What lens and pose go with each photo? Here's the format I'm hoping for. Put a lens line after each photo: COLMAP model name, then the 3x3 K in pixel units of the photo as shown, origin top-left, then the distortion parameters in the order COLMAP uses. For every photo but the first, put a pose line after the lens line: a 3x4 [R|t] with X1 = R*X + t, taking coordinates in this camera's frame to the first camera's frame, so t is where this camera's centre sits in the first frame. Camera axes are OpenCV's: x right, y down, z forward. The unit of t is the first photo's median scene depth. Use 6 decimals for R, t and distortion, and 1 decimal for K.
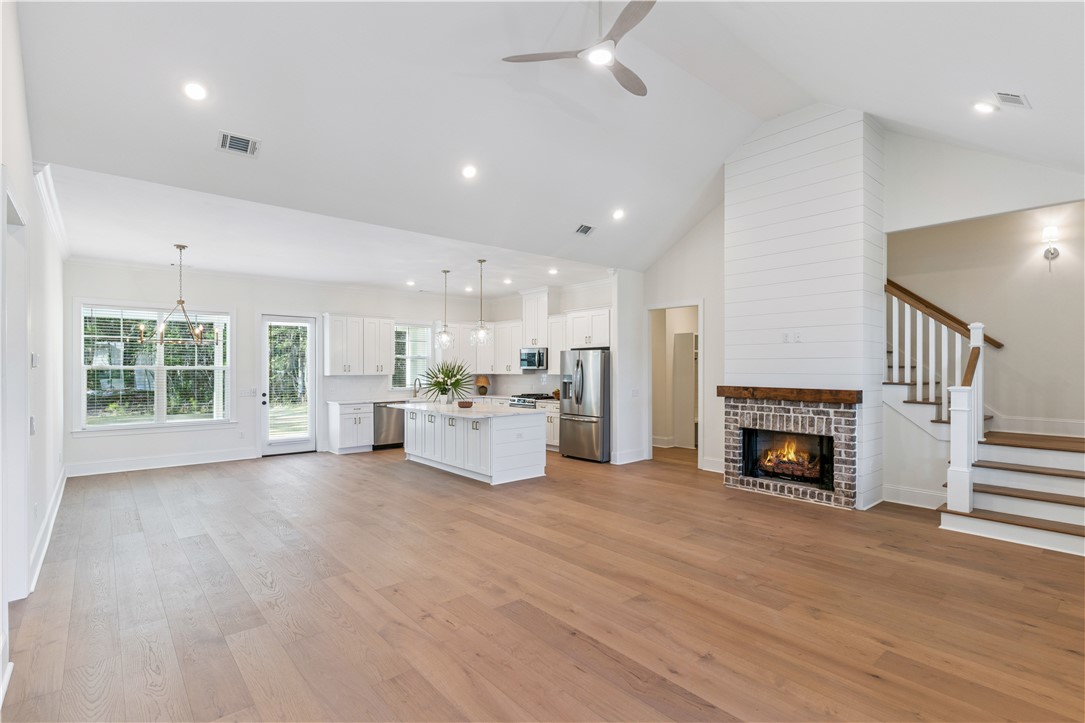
lens RADIAL K [[512.6, 0, 542.8], [0, 512.6, 369.1], [0, 0, 1]] dist [-0.000454, 0.001323]
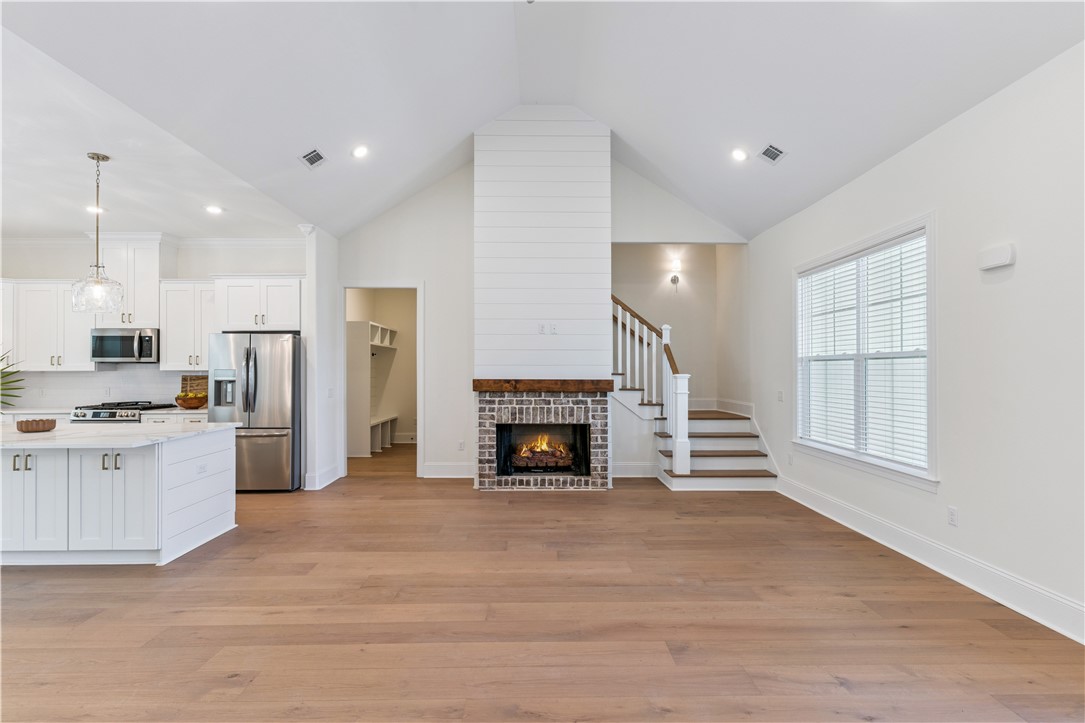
lens RADIAL K [[512.6, 0, 543.6], [0, 512.6, 366.4], [0, 0, 1]] dist [-0.000454, 0.001323]
pose [[0.641707, 0.004772, 0.766935, -0.260843], [0.002218, 0.999965, -0.008078, 0.017564], [-0.766947, 0.006885, 0.641674, 0.331193]]
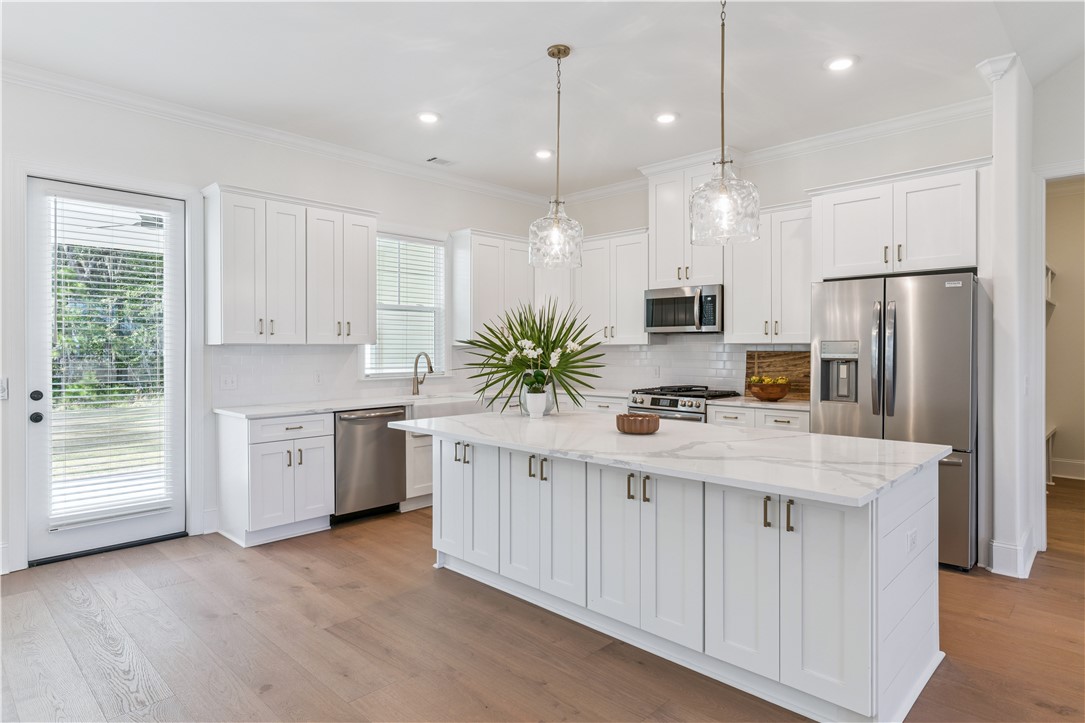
lens RADIAL K [[614.9, 0, 542.3], [0, 614.9, 349.7], [0, 0, 1]] dist [-0.001566, 0.001054]
pose [[0.996013, -0.000312, 0.089204, -0.297677], [0.000070, 0.999996, 0.002707, 0.021888], [-0.089205, -0.002690, 0.996010, 0.711376]]
